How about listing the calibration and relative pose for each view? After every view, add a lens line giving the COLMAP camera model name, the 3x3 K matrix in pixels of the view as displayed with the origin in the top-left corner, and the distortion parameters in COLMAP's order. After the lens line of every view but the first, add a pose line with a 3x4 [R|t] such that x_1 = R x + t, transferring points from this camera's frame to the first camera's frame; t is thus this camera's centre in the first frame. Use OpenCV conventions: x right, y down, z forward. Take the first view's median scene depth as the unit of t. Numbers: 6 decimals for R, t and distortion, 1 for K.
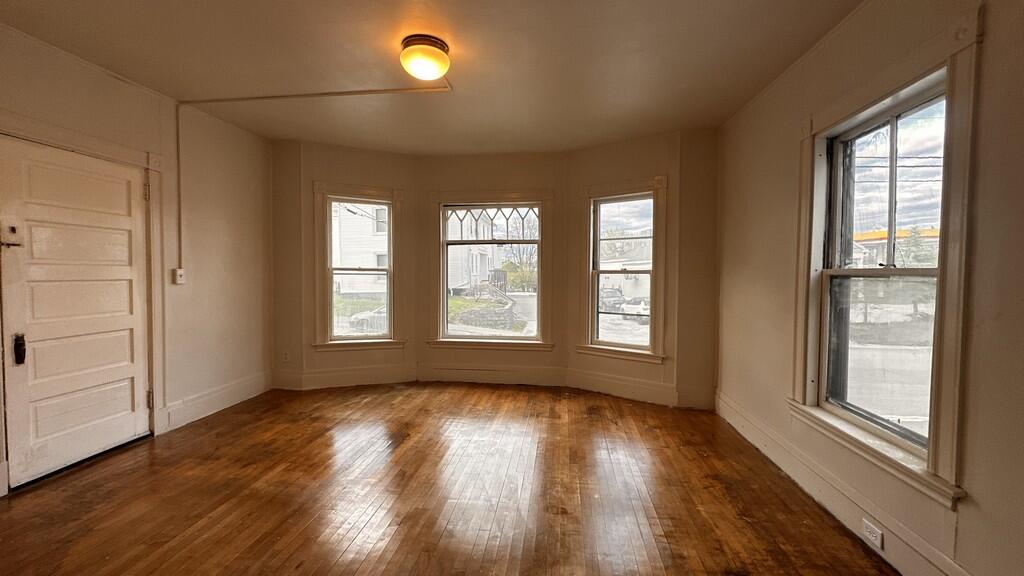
lens RADIAL K [[406.8, 0, 515.1], [0, 406.8, 288.3], [0, 0, 1]] dist [0.000698, 0.000271]
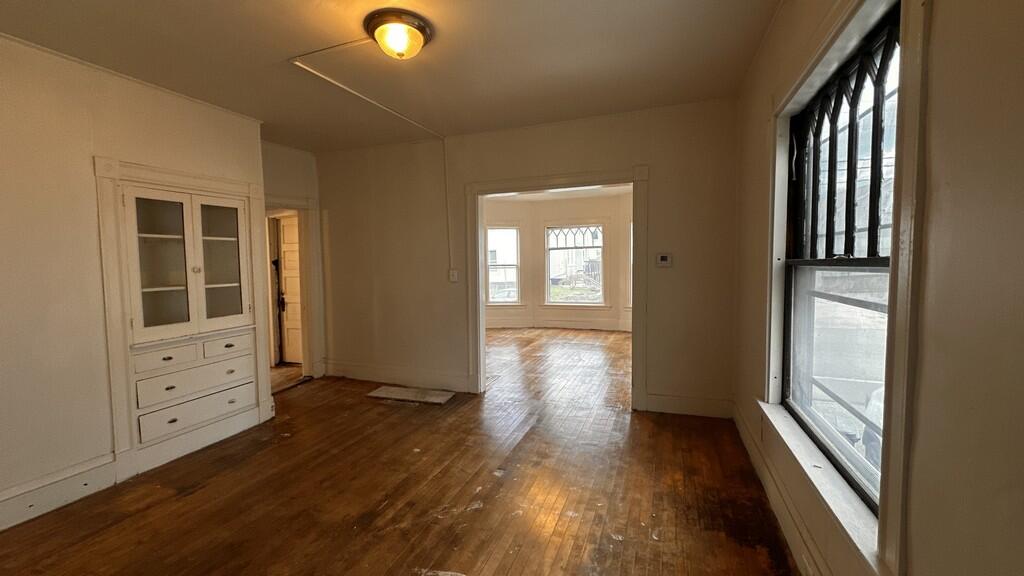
lens RADIAL K [[406.8, 0, 512.6], [0, 406.8, 289.9], [0, 0, 1]] dist [0.000698, 0.000271]
pose [[0.970023, -0.011439, -0.242744, 0.105740], [0.017769, 0.999556, 0.023903, 0.019937], [0.242363, -0.027500, 0.969796, -0.756855]]
